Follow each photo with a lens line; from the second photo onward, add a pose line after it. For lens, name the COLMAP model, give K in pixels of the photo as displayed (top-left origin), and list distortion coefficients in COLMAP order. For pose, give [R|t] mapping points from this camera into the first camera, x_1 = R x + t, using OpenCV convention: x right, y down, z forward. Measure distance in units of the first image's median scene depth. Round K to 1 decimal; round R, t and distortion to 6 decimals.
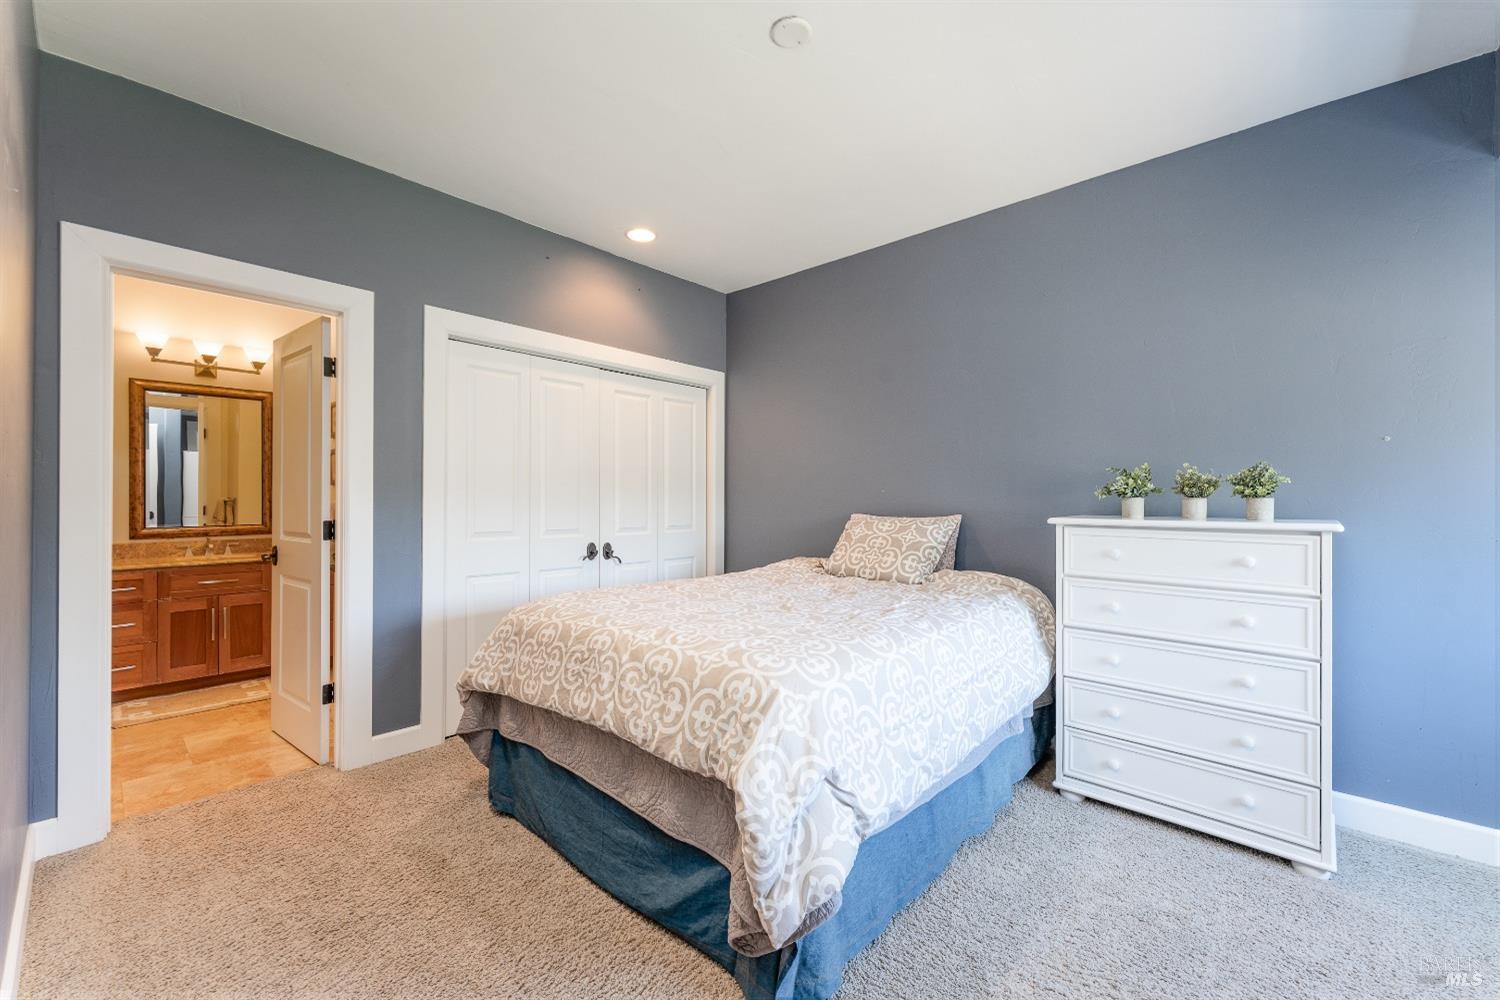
lens RADIAL K [[610.3, 0, 754.6], [0, 610.3, 490.1], [0, 0, 1]] dist [0.002936, -0.000875]
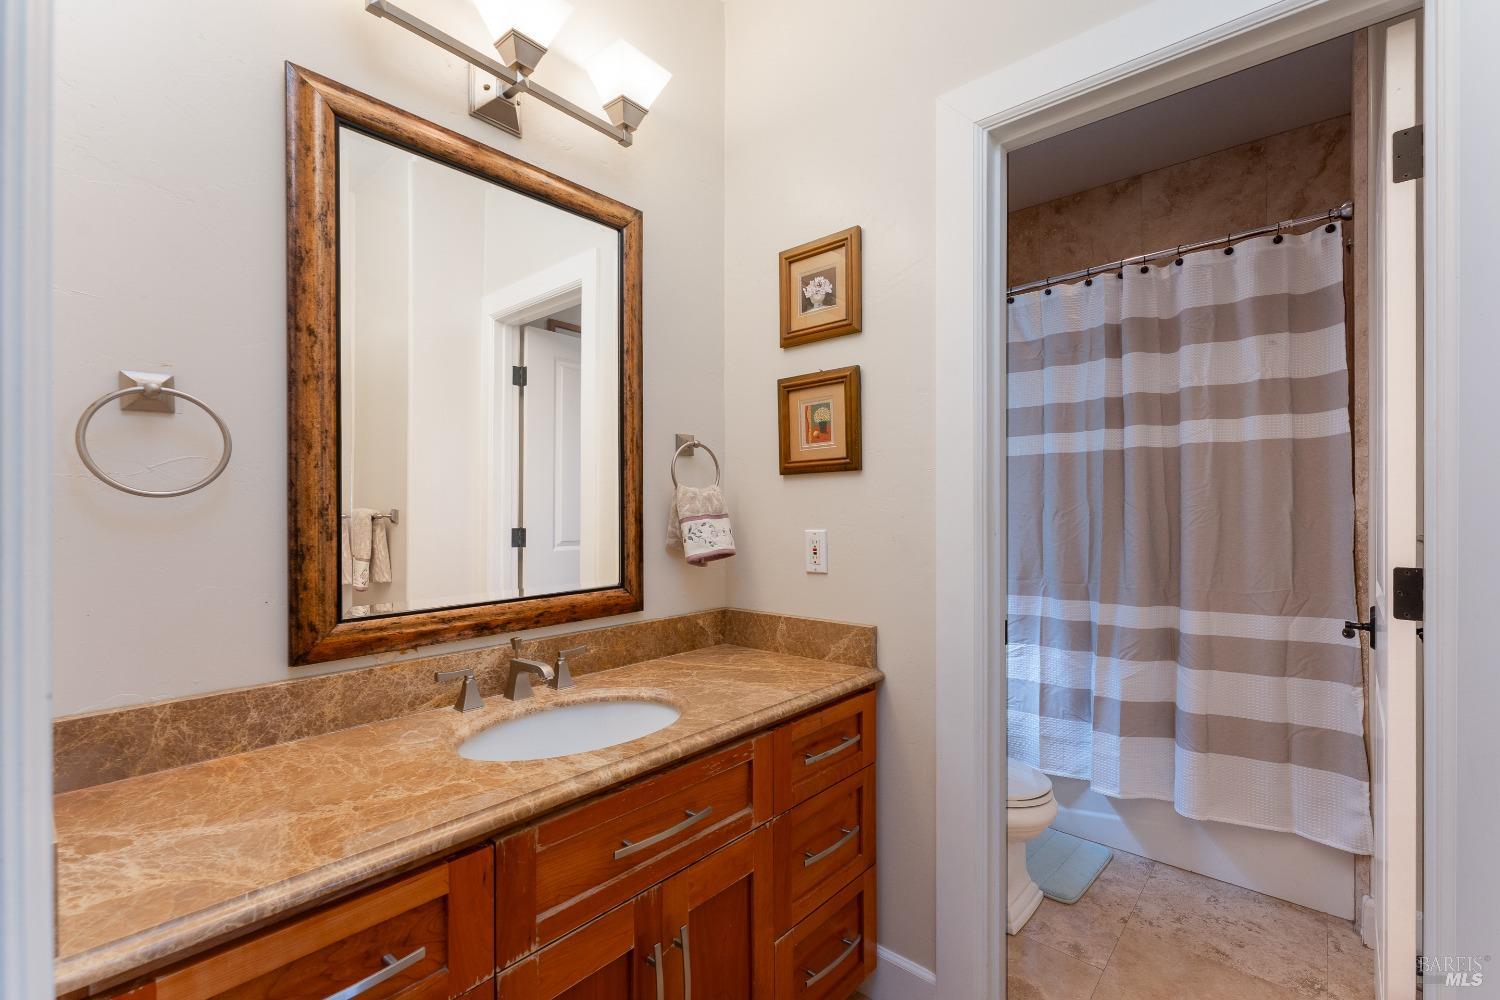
lens RADIAL K [[610.3, 0, 755.7], [0, 610.3, 501.6], [0, 0, 1]] dist [0.002936, -0.000875]
pose [[0.998868, -0.004906, 0.047313, -0.755032], [0.004743, 0.999982, 0.003569, 0.007468], [-0.047330, -0.003340, 0.998874, 0.656705]]
